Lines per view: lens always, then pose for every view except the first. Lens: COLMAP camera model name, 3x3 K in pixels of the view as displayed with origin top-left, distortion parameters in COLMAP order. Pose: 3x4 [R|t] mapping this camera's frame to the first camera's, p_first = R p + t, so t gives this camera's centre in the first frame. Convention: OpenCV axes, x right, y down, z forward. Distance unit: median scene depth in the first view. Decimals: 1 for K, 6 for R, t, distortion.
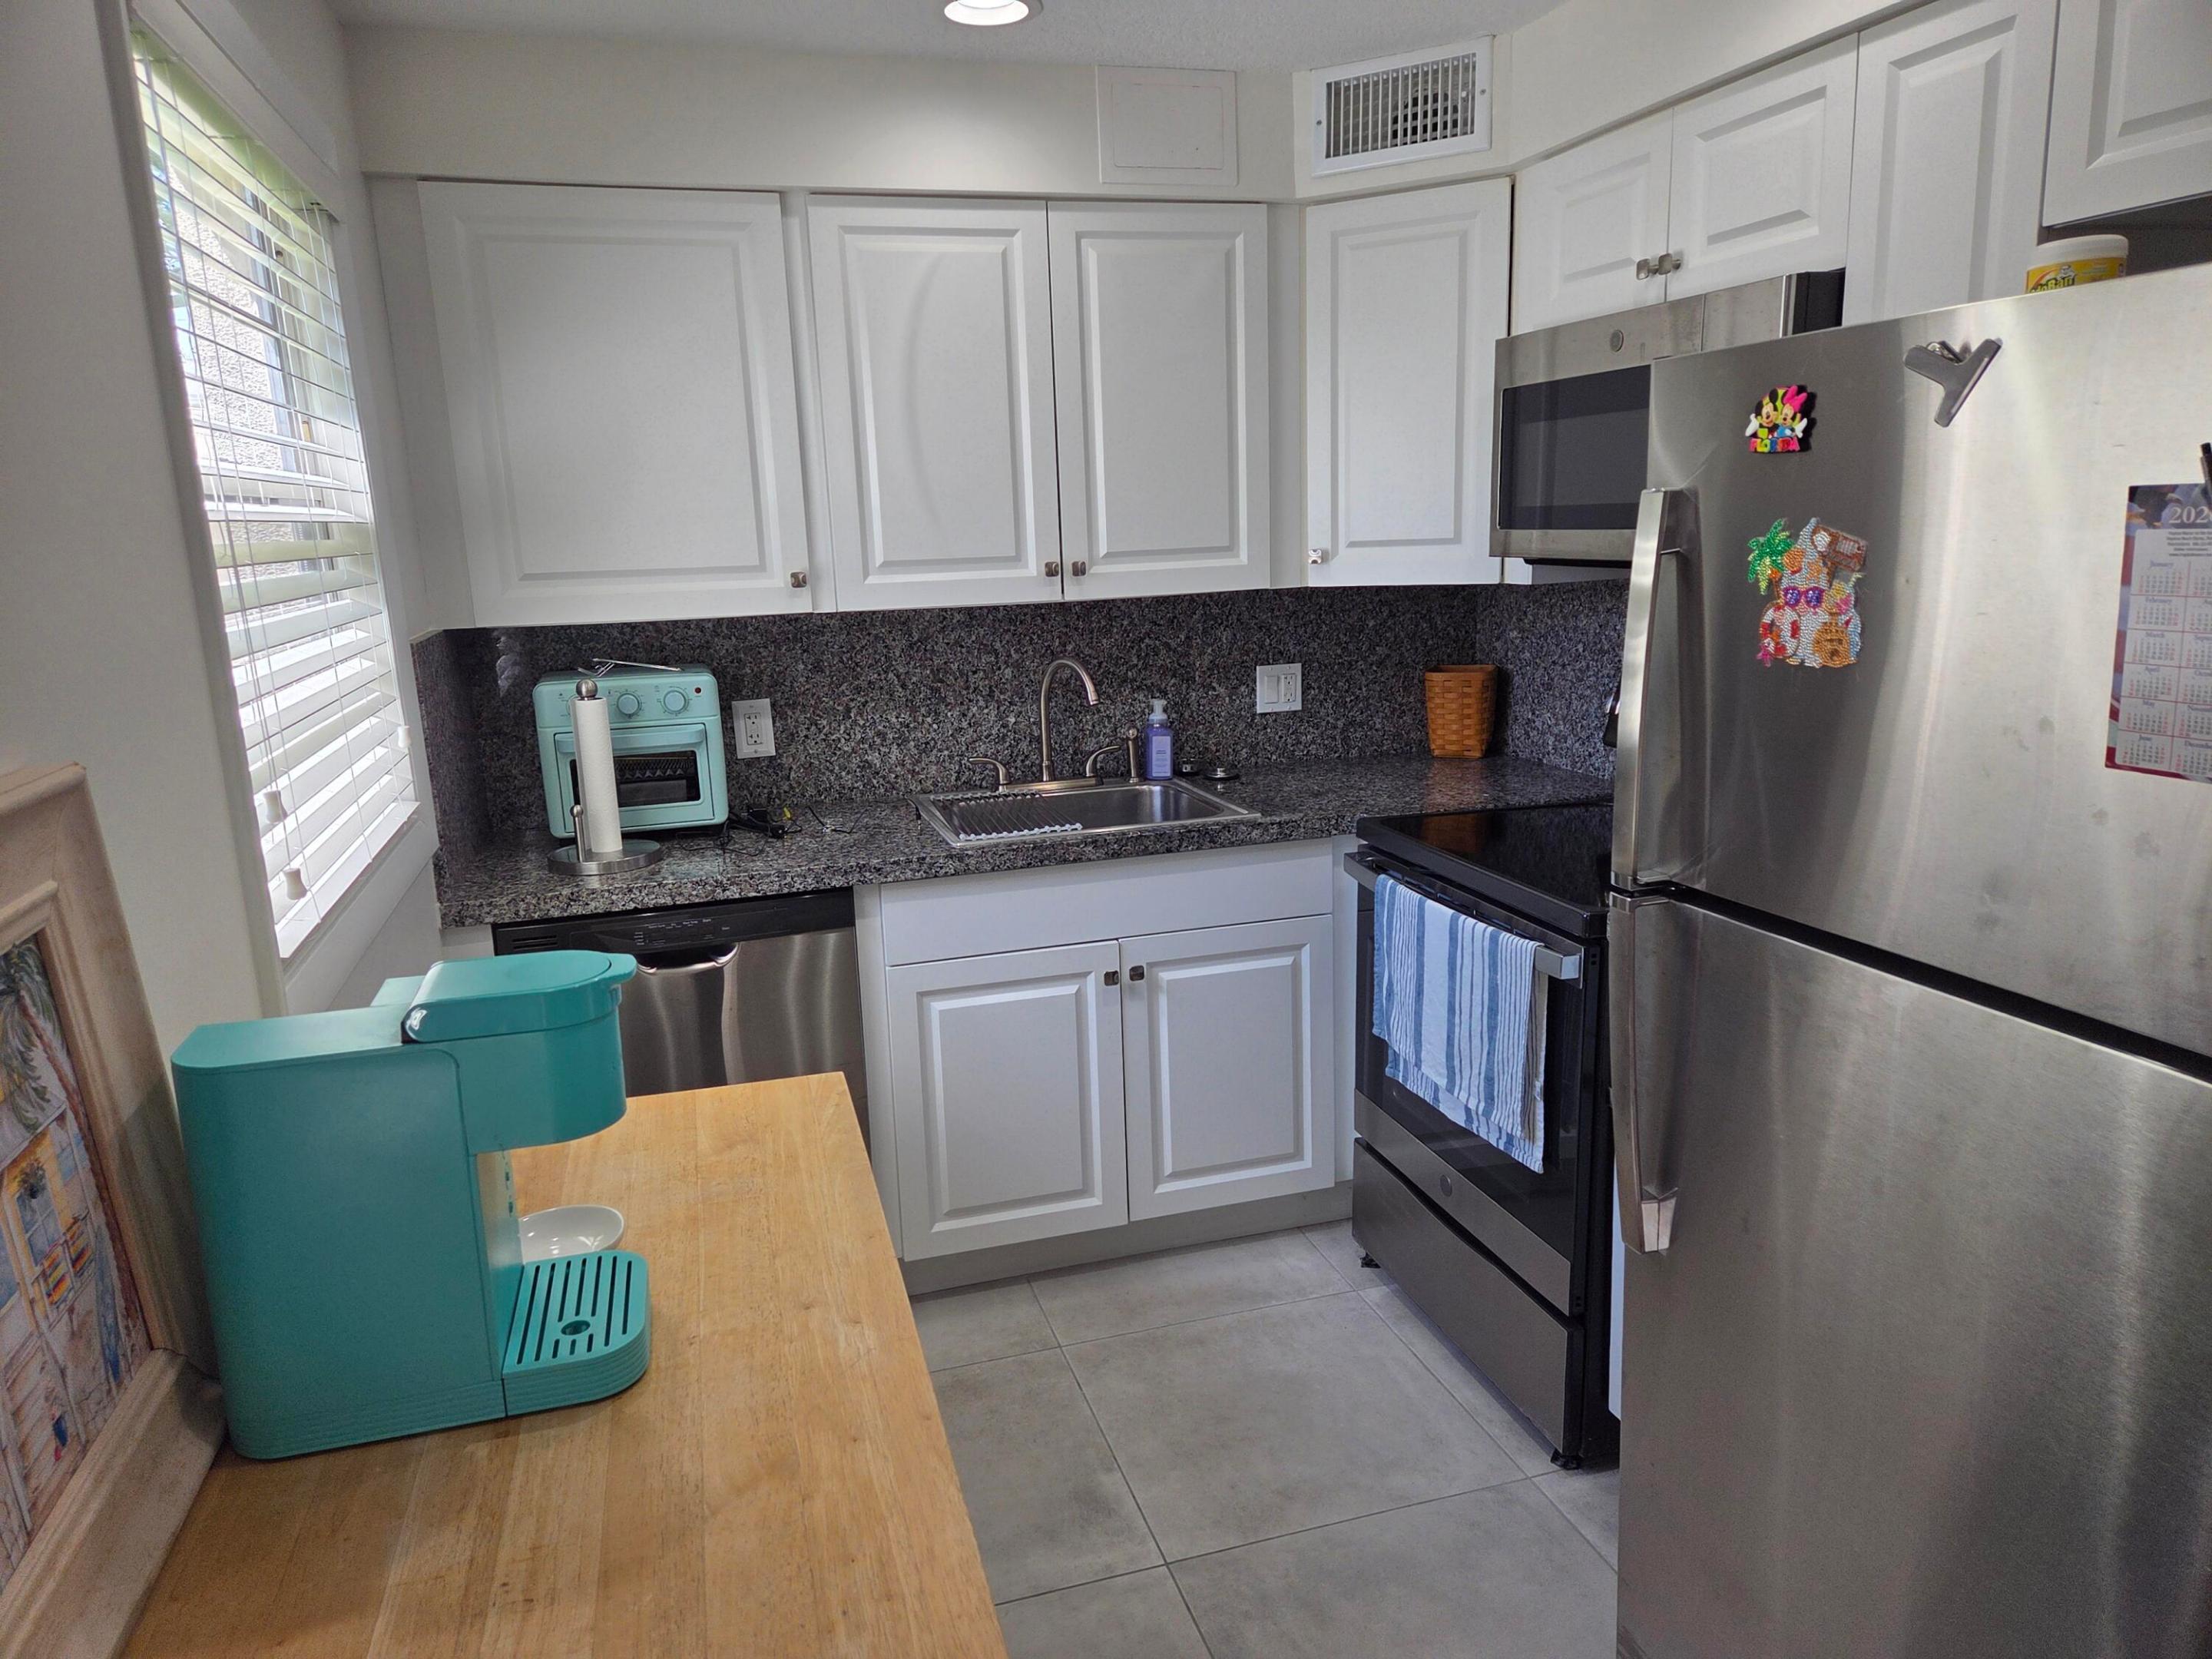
lens RADIAL K [[1474.4, 0, 1129.5], [0, 1474.4, 828.5], [0, 0, 1]] dist [0.080158, -0.069313]
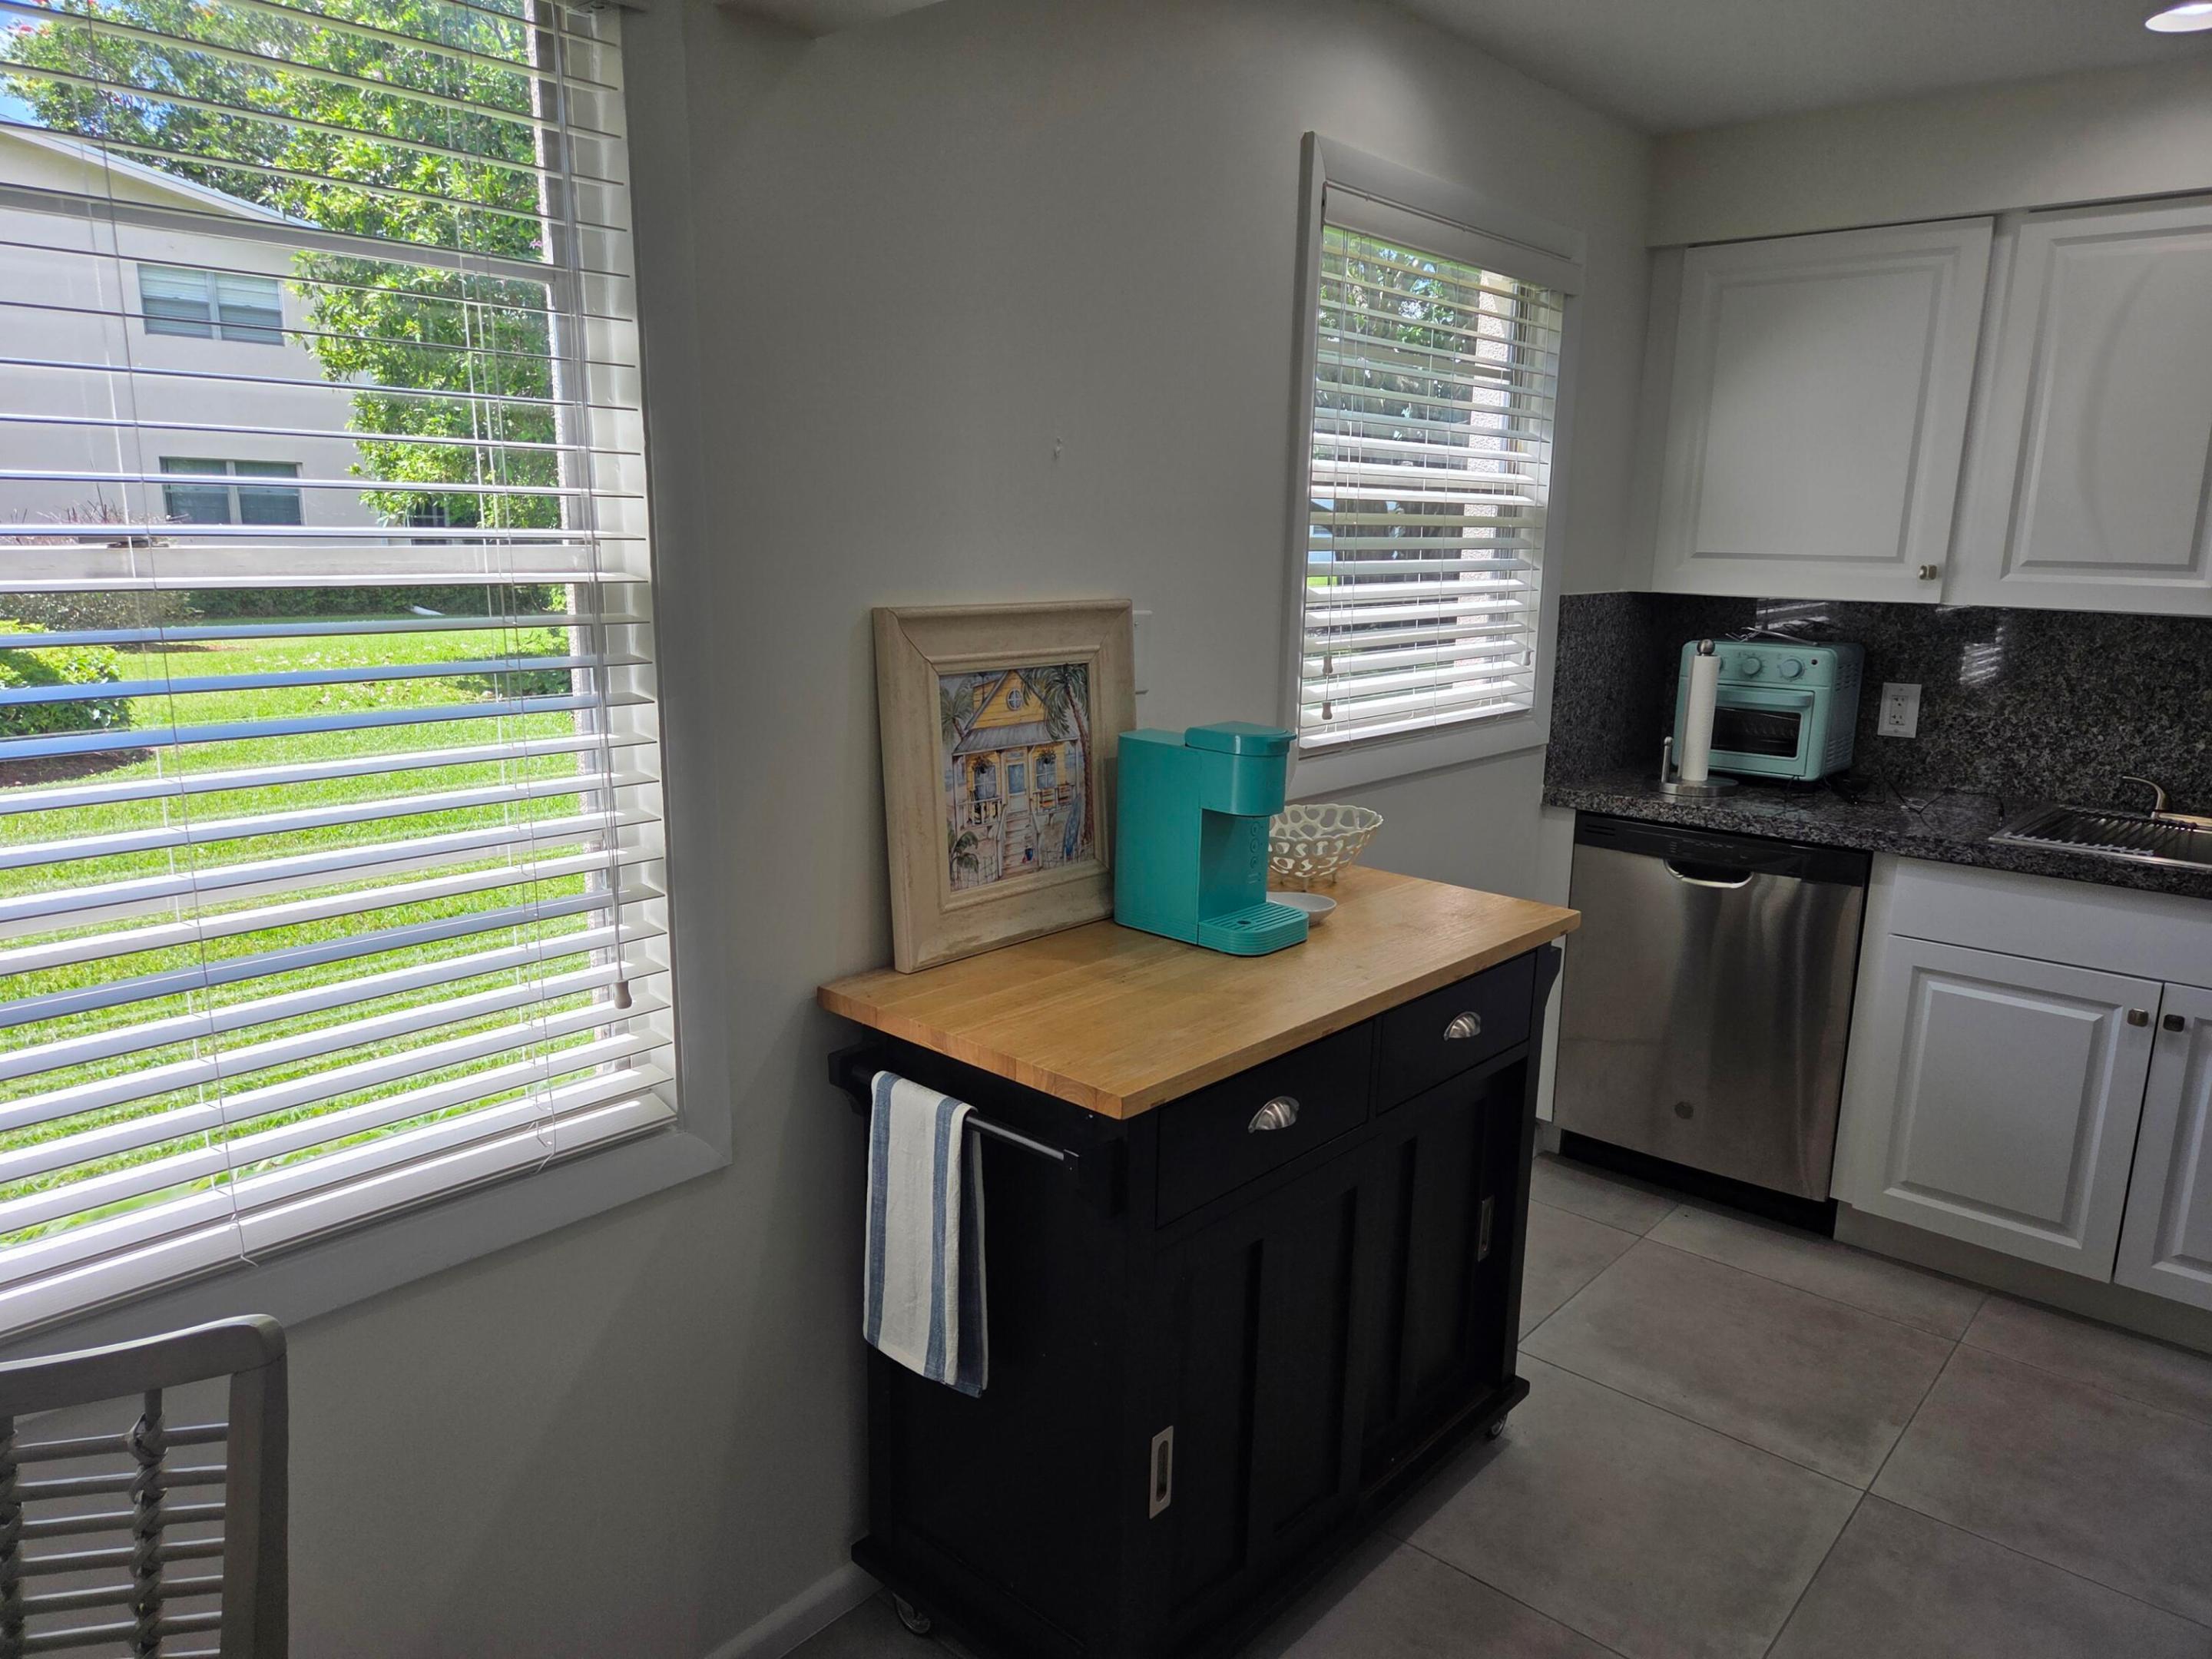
lens RADIAL K [[1474.4, 0, 1129.5], [0, 1474.4, 828.5], [0, 0, 1]] dist [0.080158, -0.069313]
pose [[0.547748, 0.215641, -0.808376, 0.384790], [-0.212687, 0.970361, 0.114736, 0.011511], [0.809158, 0.109085, 0.577377, -0.081361]]
